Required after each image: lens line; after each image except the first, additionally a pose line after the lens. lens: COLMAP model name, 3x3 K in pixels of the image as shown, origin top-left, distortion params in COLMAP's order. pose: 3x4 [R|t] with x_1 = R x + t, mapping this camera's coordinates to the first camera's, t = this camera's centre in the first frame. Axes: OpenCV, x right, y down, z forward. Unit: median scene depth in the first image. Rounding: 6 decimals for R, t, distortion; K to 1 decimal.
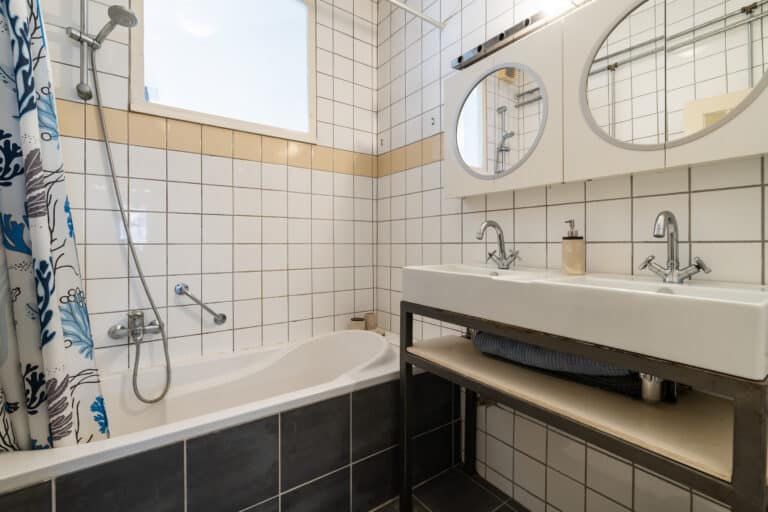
lens RADIAL K [[354.5, 0, 379.3], [0, 354.5, 245.4], [0, 0, 1]] dist [-0.005439, 0.001708]
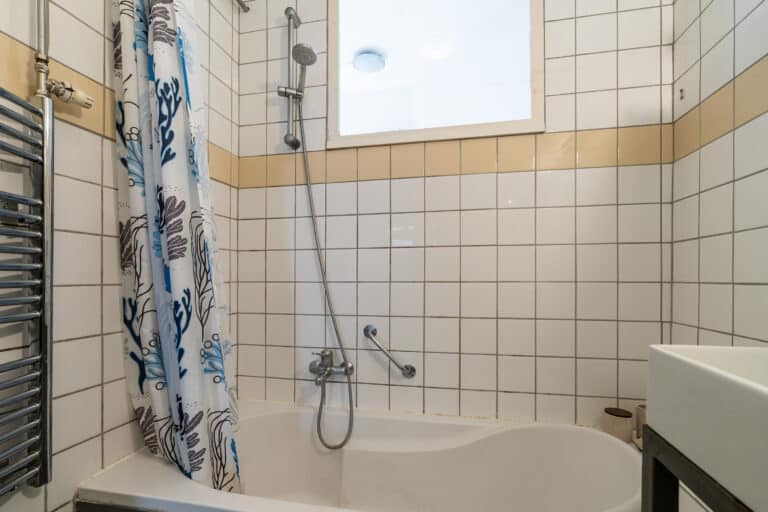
lens RADIAL K [[354.5, 0, 387.7], [0, 354.5, 277.7], [0, 0, 1]] dist [-0.005439, 0.001708]
pose [[0.668777, 0.001524, -0.743461, 0.150806], [-0.001183, 0.999999, 0.000985, -0.015703], [0.743462, 0.000220, 0.668778, 0.430532]]
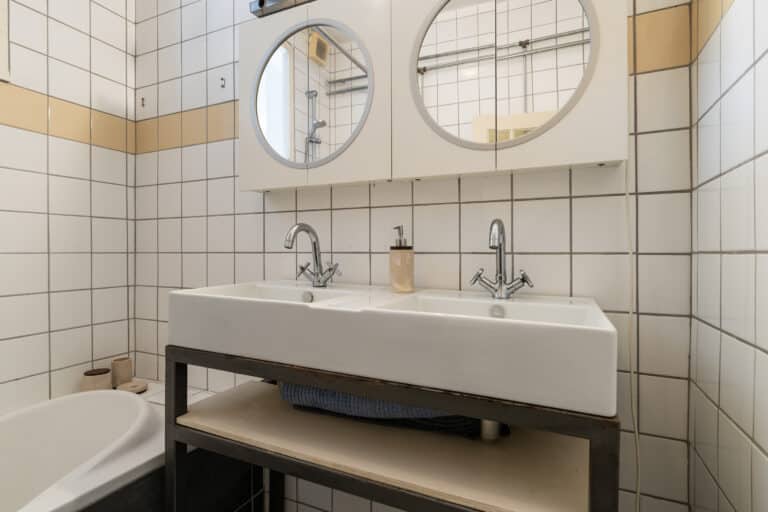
lens RADIAL K [[387.0, 0, 384.3], [0, 387.0, 252.4], [0, 0, 1]] dist [-0.006554, 0.000229]
pose [[0.862505, -0.002571, 0.506043, 0.043478], [0.000537, 0.999991, 0.004165, -0.010695], [-0.506049, -0.003320, 0.862498, 0.186675]]
